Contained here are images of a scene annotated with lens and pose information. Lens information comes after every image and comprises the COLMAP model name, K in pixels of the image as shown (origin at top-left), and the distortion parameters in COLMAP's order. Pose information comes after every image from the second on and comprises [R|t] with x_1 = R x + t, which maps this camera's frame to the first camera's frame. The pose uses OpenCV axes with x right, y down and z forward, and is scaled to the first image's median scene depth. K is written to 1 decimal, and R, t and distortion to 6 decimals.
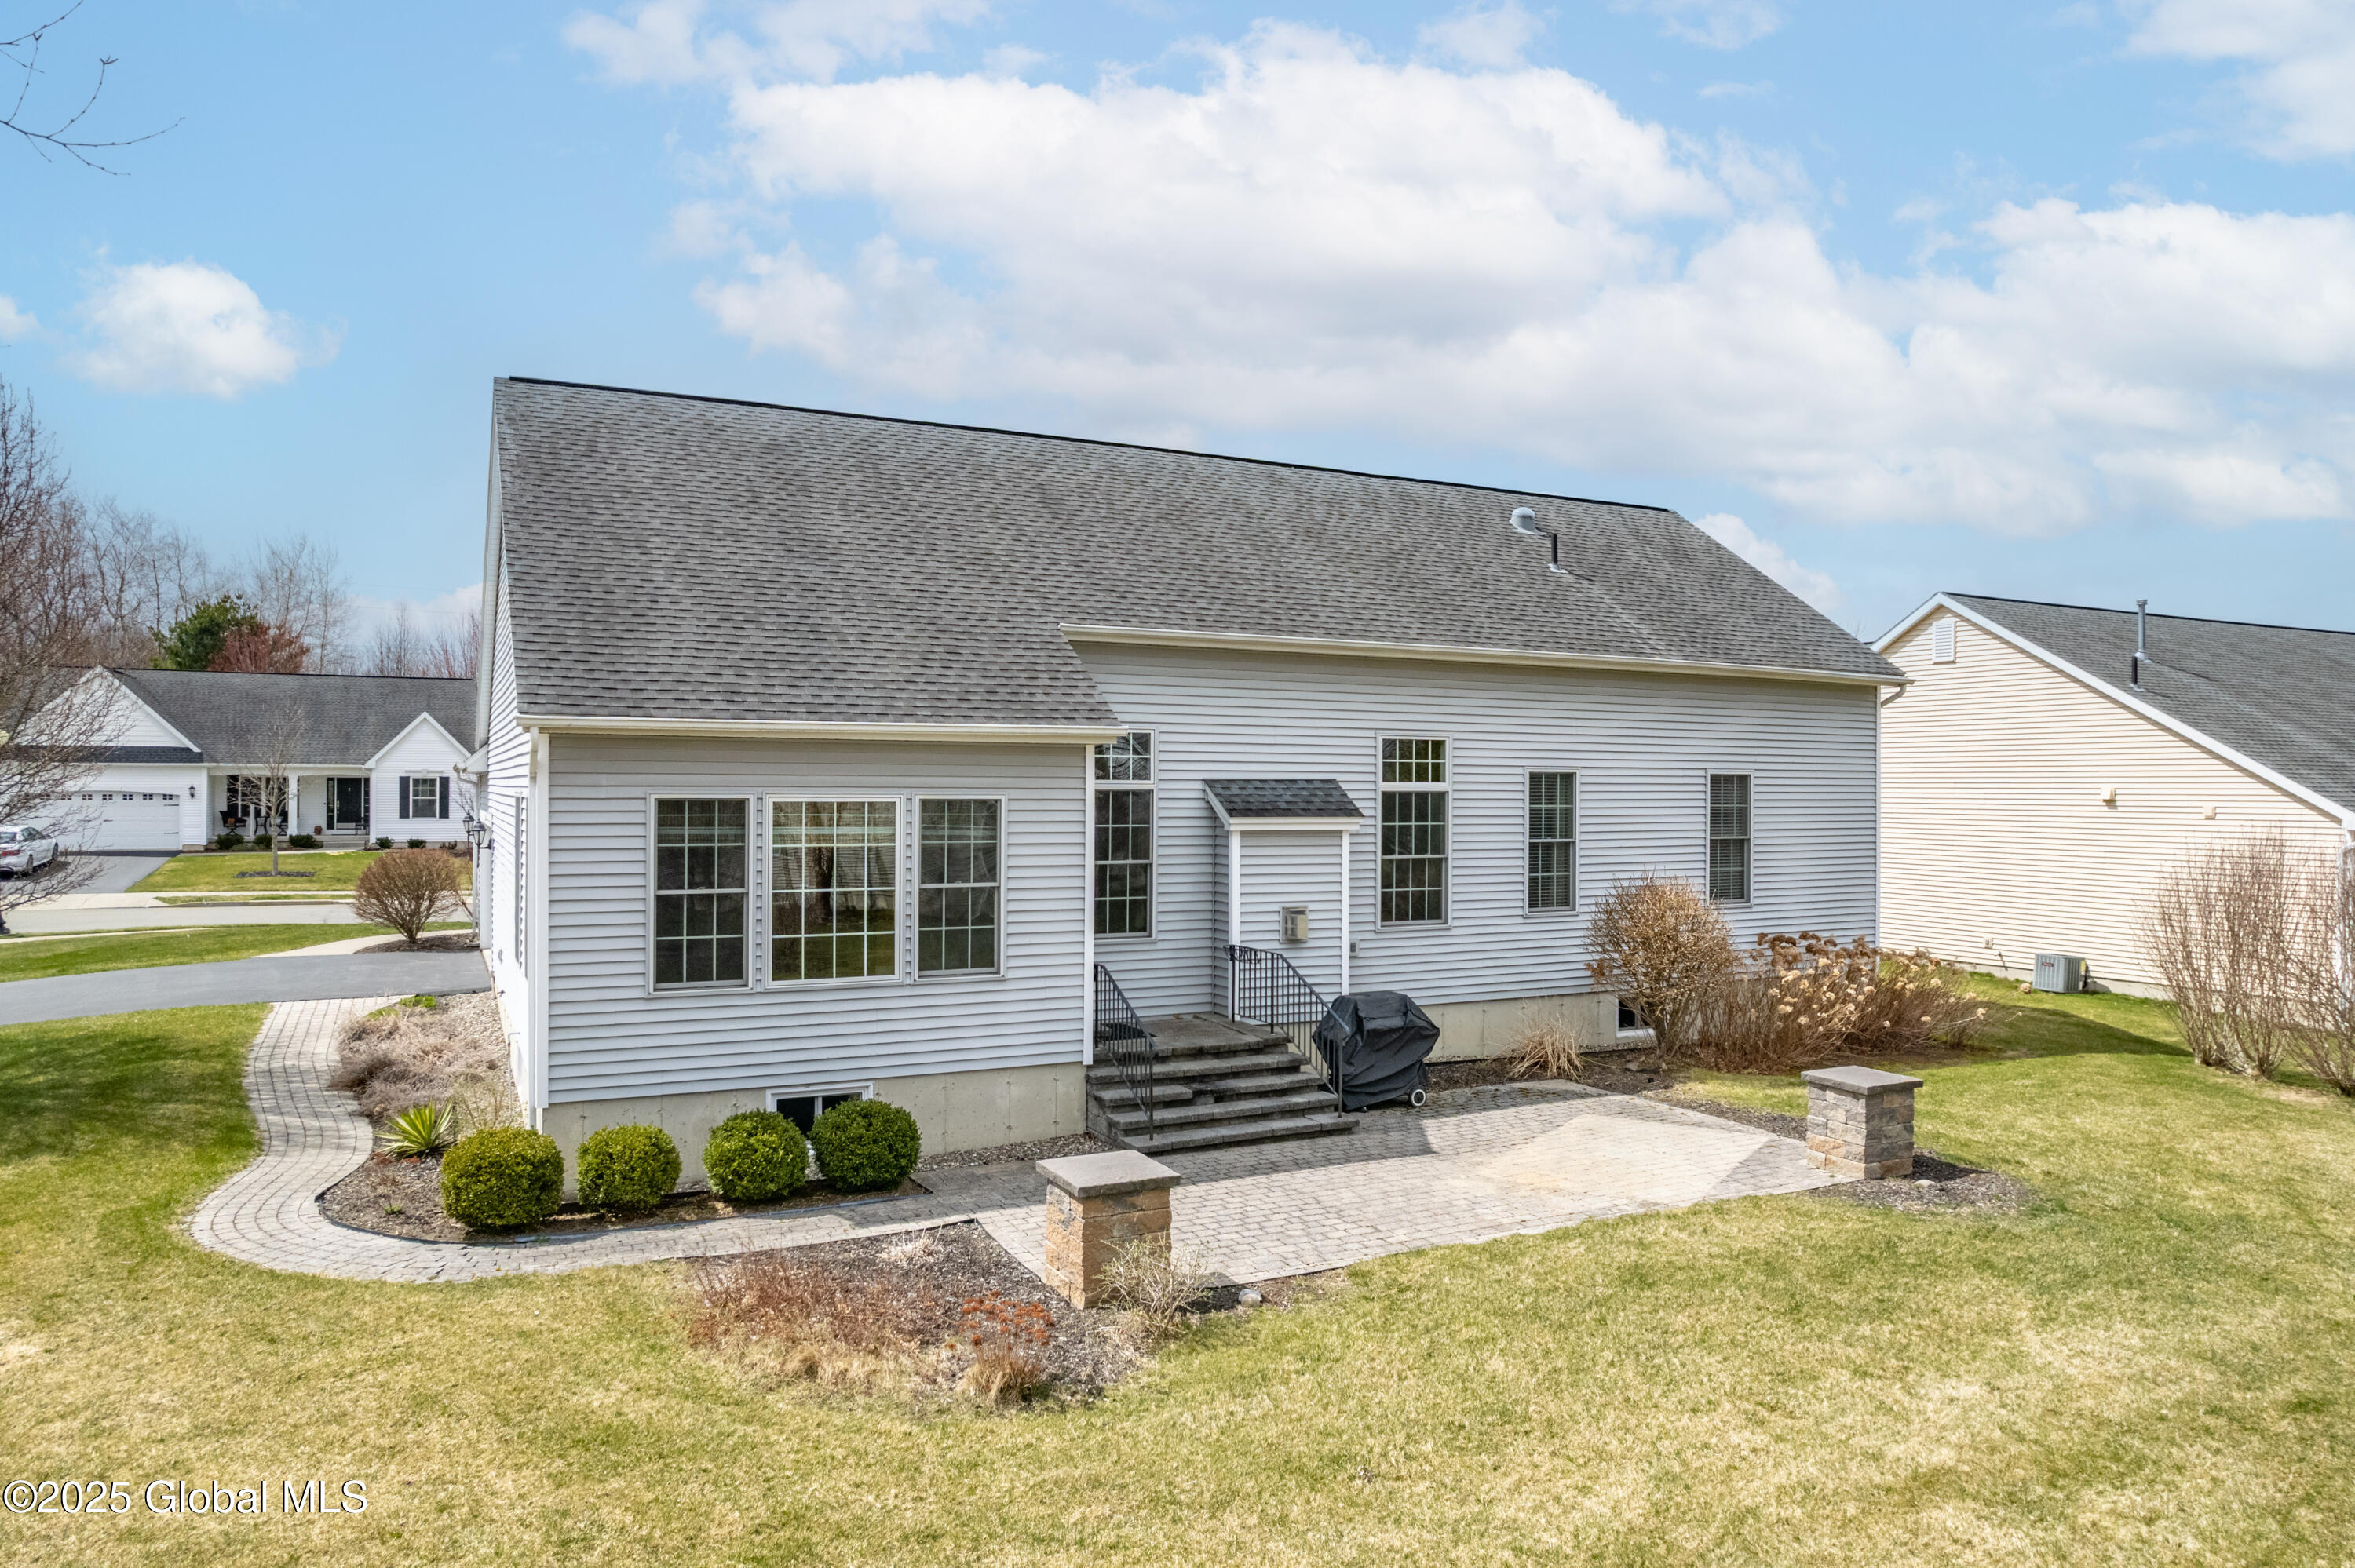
lens RADIAL K [[1526.2, 0, 1177.5], [0, 1526.2, 784.0], [0, 0, 1]] dist [-0.002645, -0.000283]
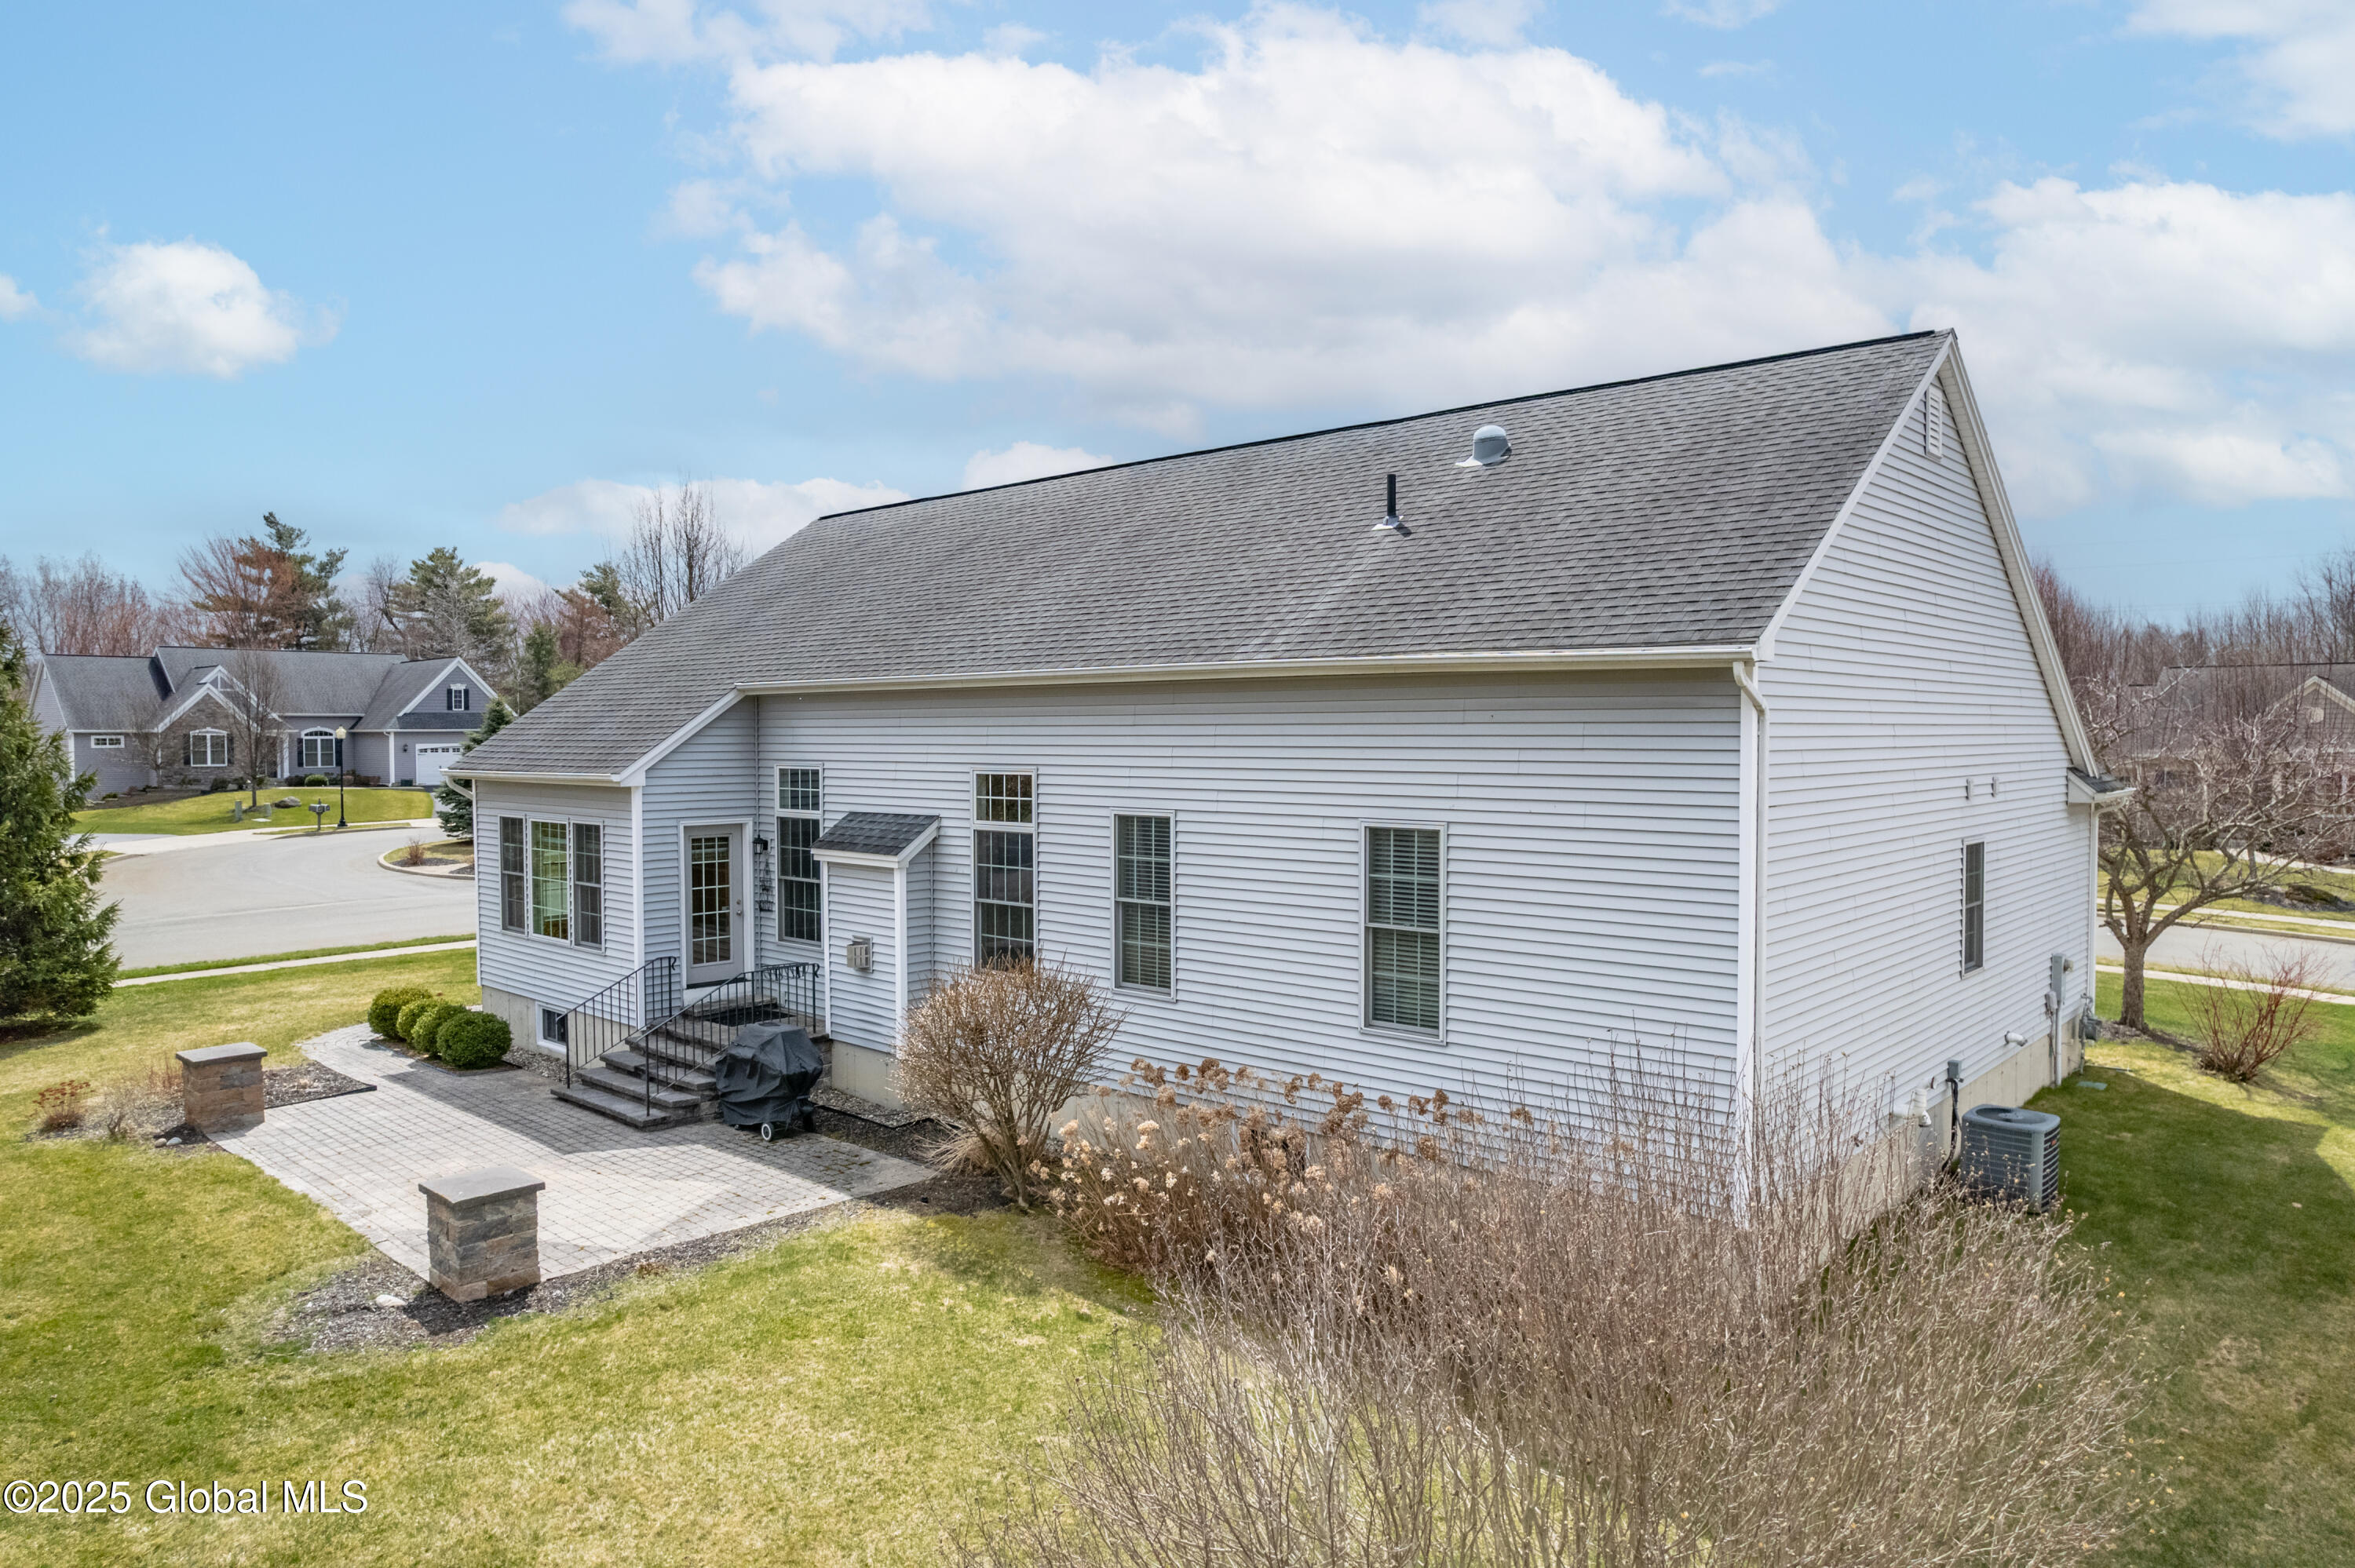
lens RADIAL K [[1526.2, 0, 1177.5], [0, 1526.2, 784.0], [0, 0, 1]] dist [-0.002645, -0.000283]
pose [[0.353843, -0.002118, -0.935303, 1.023896], [-0.034020, 0.999307, -0.015133, -0.013077], [0.934686, 0.037174, 0.353525, 0.767209]]
